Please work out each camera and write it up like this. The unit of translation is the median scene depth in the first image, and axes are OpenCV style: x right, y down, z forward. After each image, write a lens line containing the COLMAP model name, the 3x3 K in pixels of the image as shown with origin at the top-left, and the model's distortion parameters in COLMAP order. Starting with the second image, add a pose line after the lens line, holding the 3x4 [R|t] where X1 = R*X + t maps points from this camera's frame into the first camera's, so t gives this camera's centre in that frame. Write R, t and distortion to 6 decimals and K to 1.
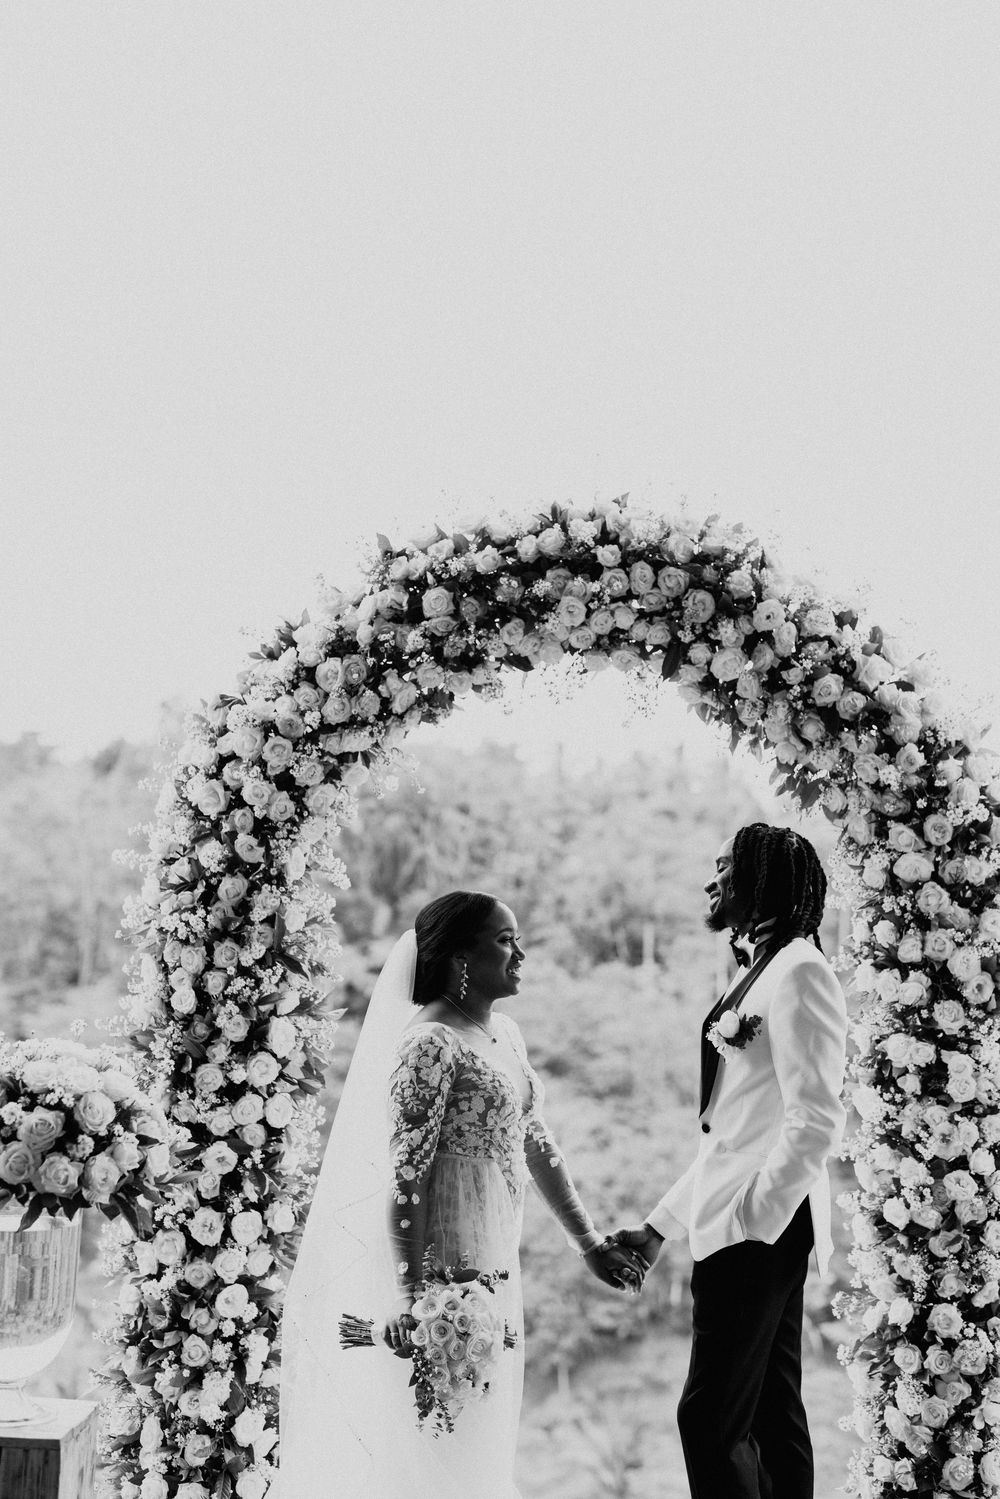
lens RADIAL K [[1959.0, 0, 500.0], [0, 1959.0, 749.5], [0, 0, 1]] dist [-0.012445, 0.146123]
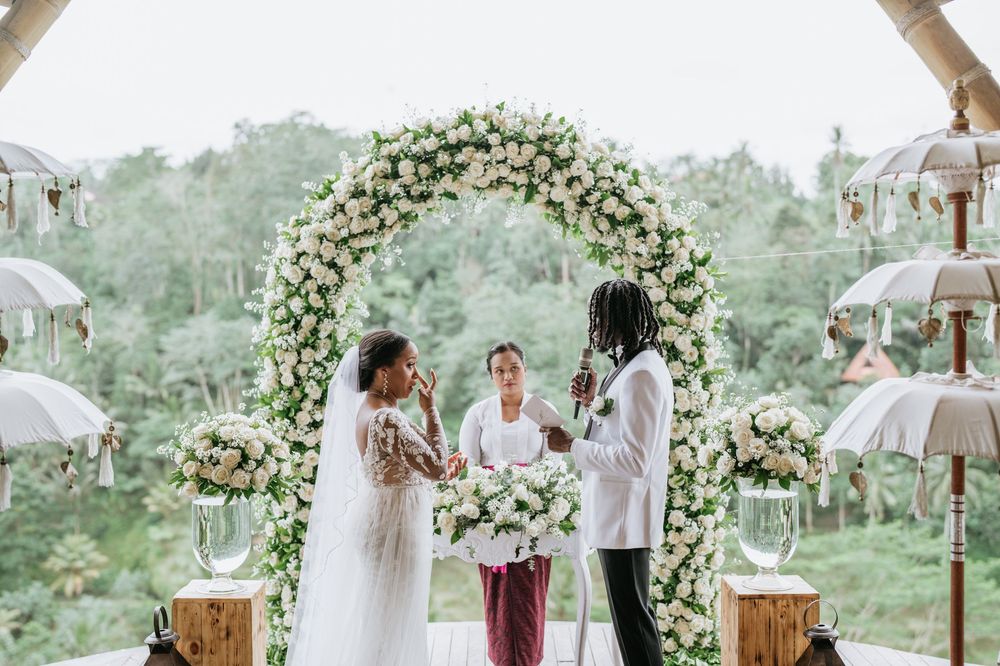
lens RADIAL K [[1279.3, 0, 502.2], [0, 1279.3, 290.0], [0, 0, 1]] dist [-0.159488, 0.770056]
pose [[0.998410, -0.050040, 0.025950, 0.023656], [0.046884, 0.992765, 0.110545, -0.091302], [-0.031294, -0.109152, 0.993532, -0.258410]]
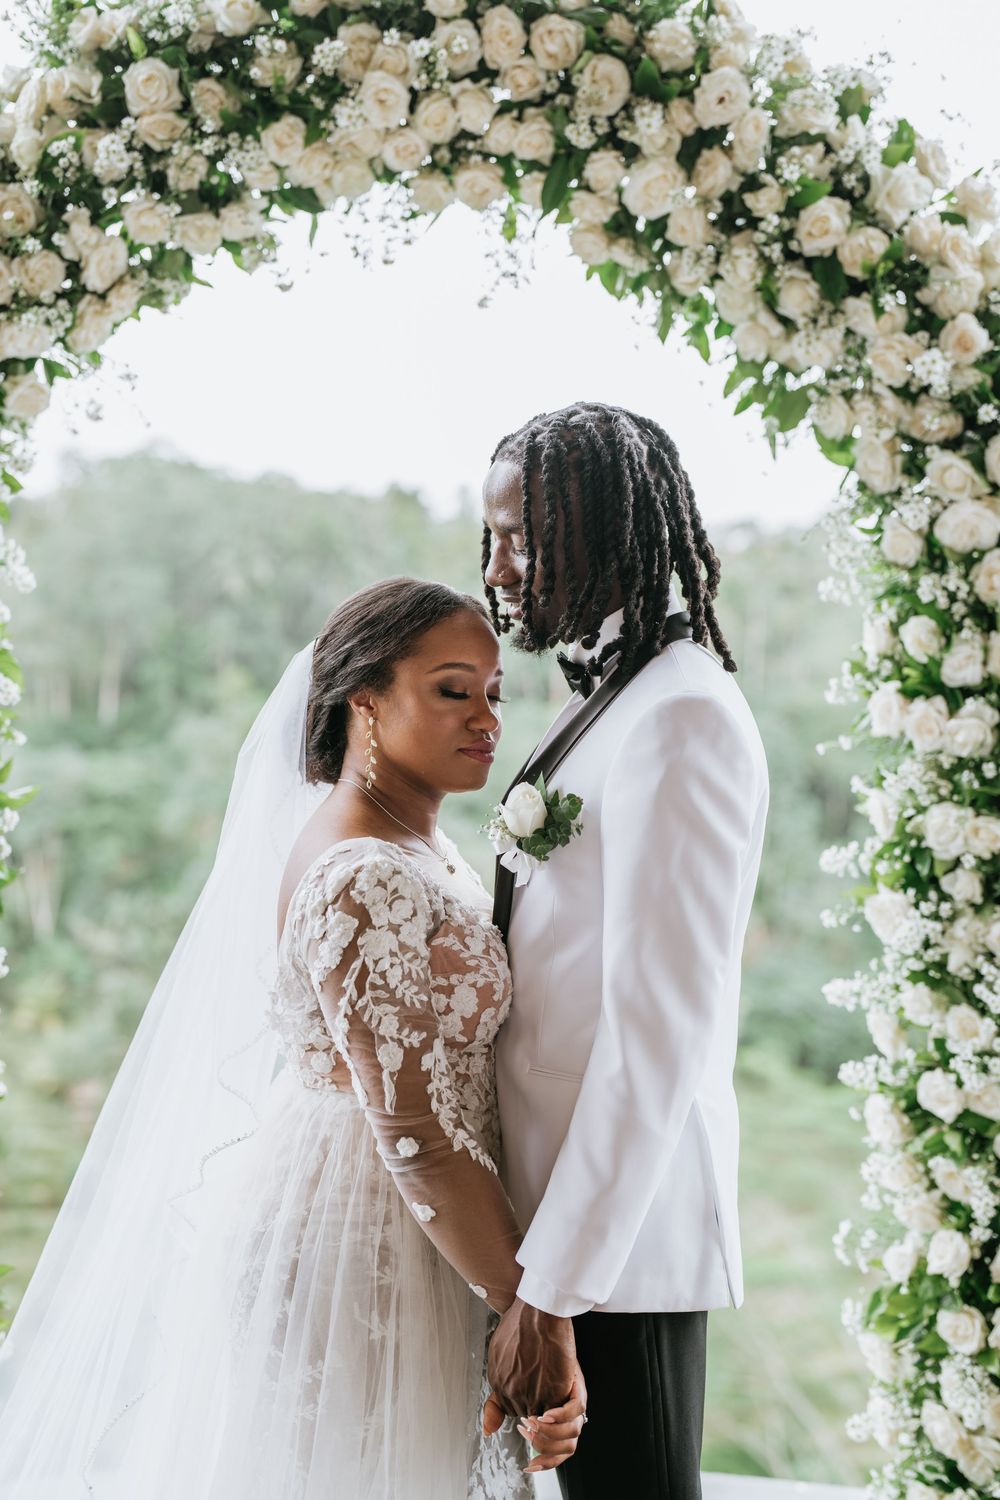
lens RADIAL K [[1960.3, 0, 500.0], [0, 1960.3, 750.0], [0, 0, 1]] dist [-0.012445, 0.146123]
pose [[0.998621, -0.028411, 0.044154, 0.040272], [0.022507, 0.991404, 0.128885, 0.046894], [-0.047437, -0.127713, 0.990676, 0.402123]]
